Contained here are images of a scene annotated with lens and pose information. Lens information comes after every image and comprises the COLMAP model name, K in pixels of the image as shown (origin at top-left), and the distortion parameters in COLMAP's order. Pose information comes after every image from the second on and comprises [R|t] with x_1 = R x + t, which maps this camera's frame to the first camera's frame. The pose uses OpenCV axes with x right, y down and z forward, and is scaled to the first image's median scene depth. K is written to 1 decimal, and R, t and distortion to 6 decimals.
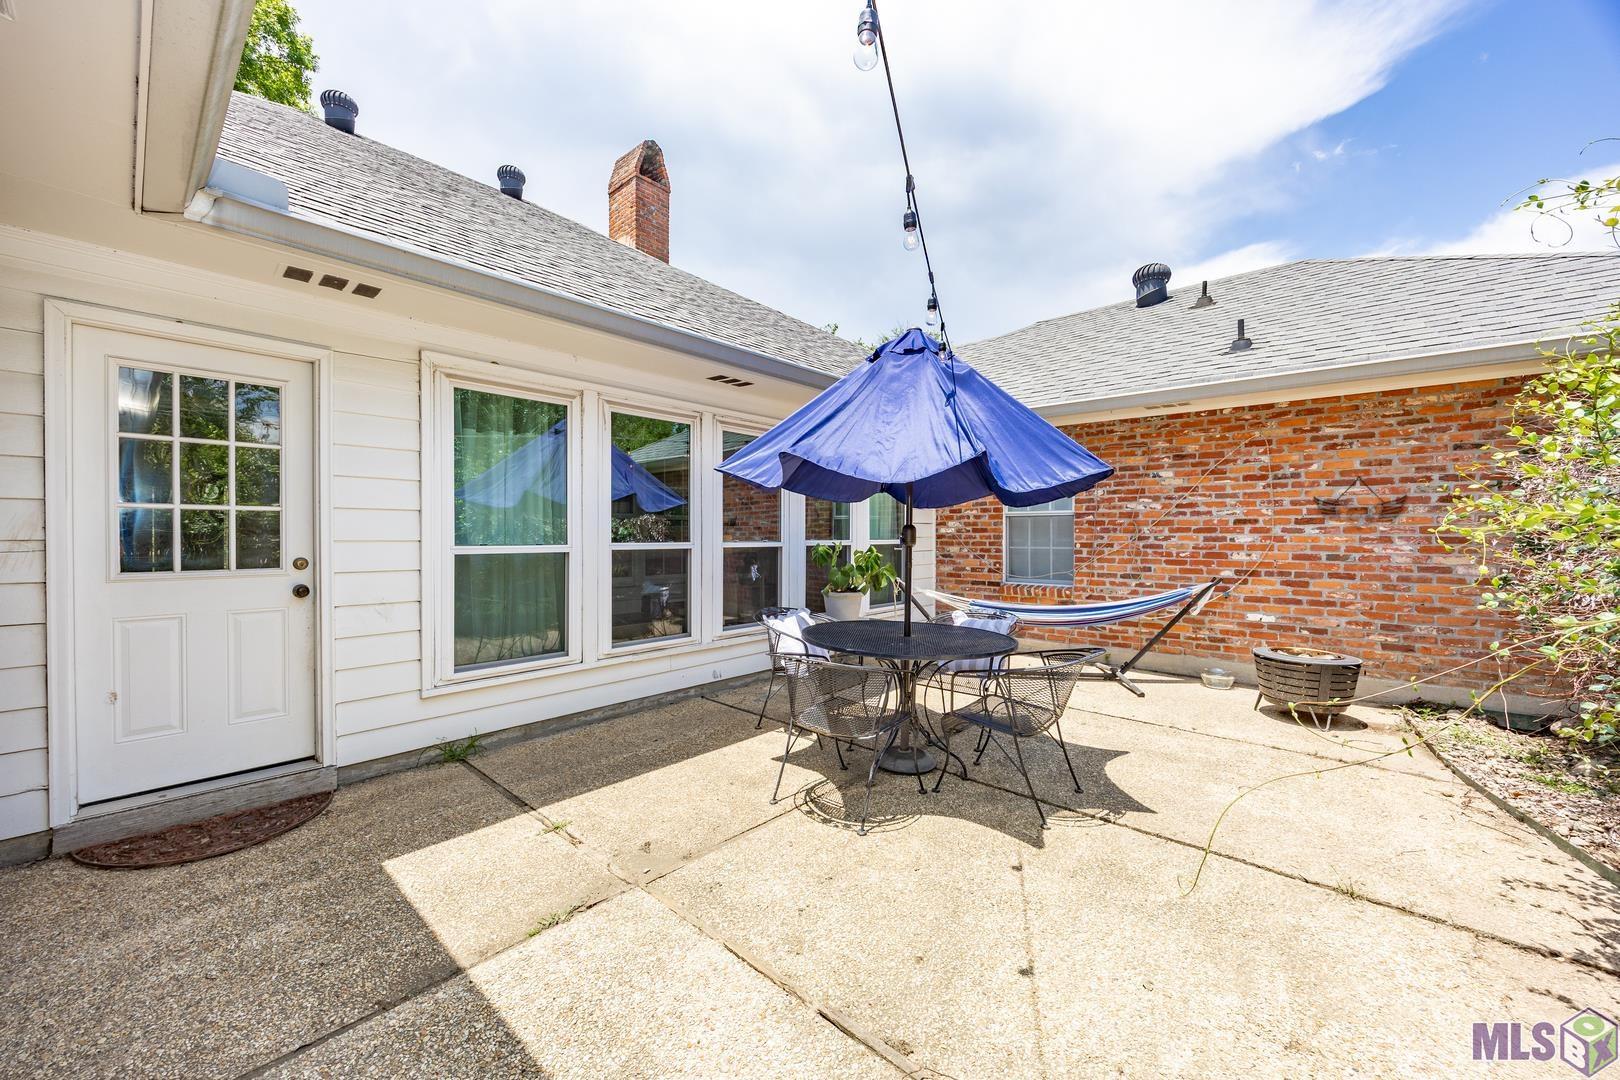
lens RADIAL K [[625.0, 0, 811.0], [0, 625.0, 537.2], [0, 0, 1]] dist [-0.003978, 0.000932]
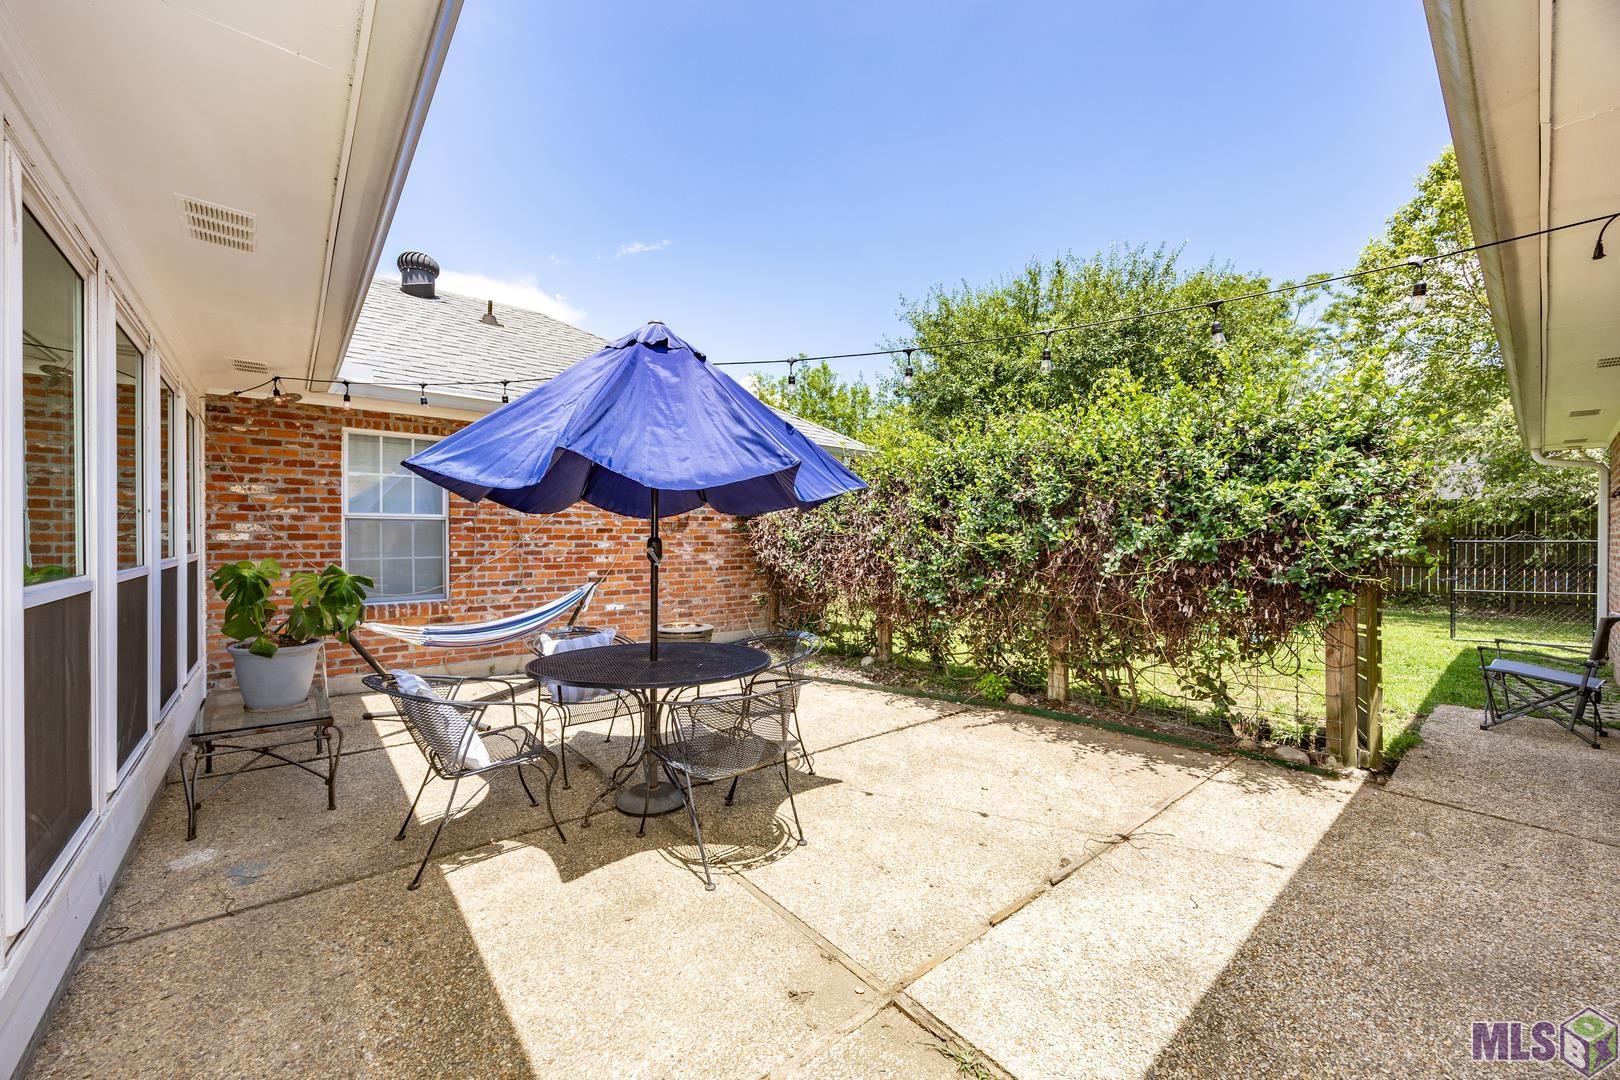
lens RADIAL K [[625.0, 0, 812.1], [0, 625.0, 540.9], [0, 0, 1]] dist [-0.003978, 0.000932]
pose [[0.129405, -0.008488, 0.991556, -0.465893], [0.003303, 0.999962, 0.008129, -0.013251], [-0.991586, 0.002223, 0.129428, 0.431502]]
